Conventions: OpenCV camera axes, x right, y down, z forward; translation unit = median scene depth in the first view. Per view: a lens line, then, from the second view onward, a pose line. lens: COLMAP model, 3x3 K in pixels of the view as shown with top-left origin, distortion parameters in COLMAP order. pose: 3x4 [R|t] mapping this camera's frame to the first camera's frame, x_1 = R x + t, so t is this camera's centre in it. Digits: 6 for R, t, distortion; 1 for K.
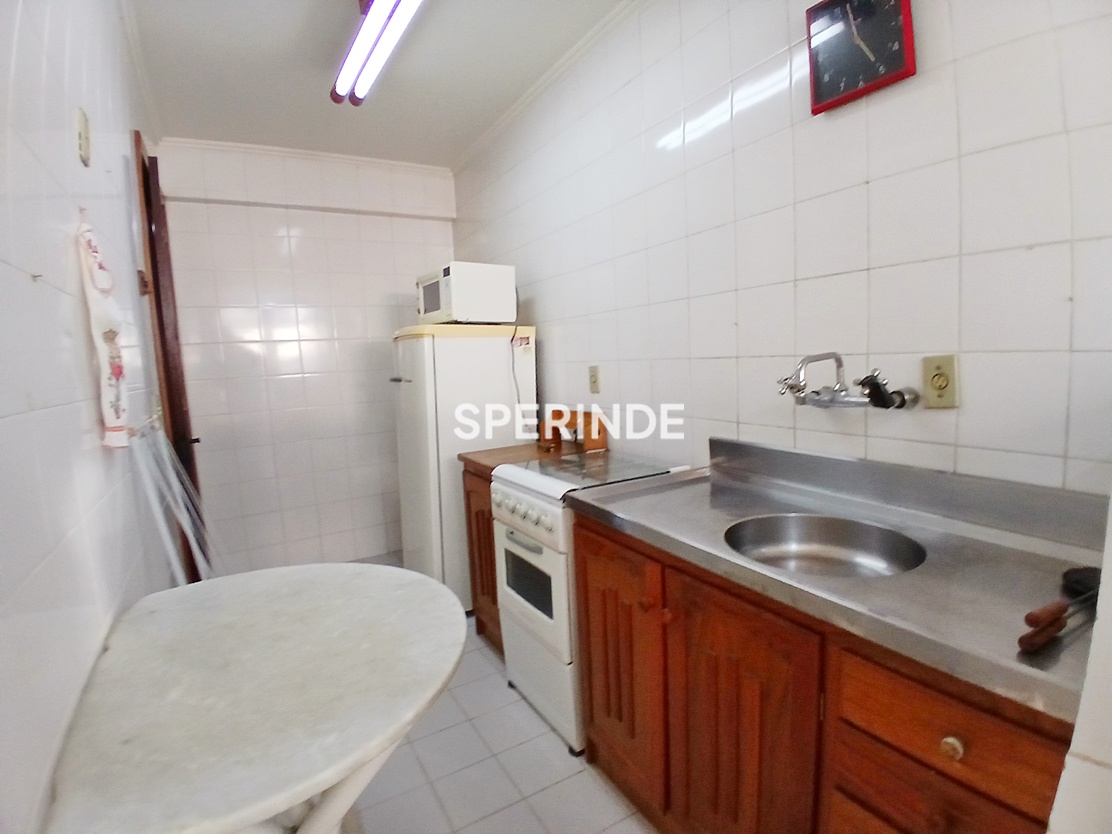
lens RADIAL K [[558.3, 0, 559.2], [0, 558.3, 417.8], [0, 0, 1]] dist [0.012554, -0.042807]
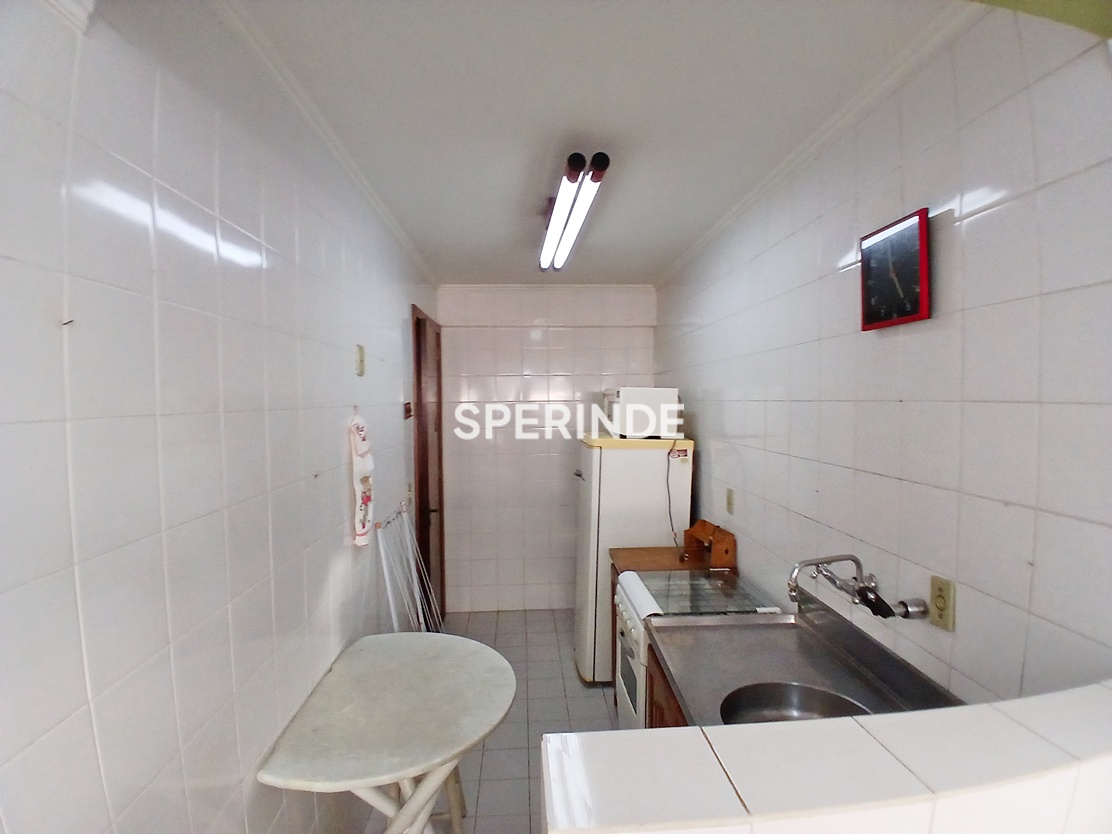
lens RADIAL K [[558.3, 0, 559.2], [0, 558.3, 417.8], [0, 0, 1]] dist [0.012554, -0.042807]
pose [[0.893341, 0.059273, -0.445453, 0.470098], [-0.087678, 0.995203, -0.043411, -0.299402], [0.440743, 0.077837, 0.894252, -0.293112]]
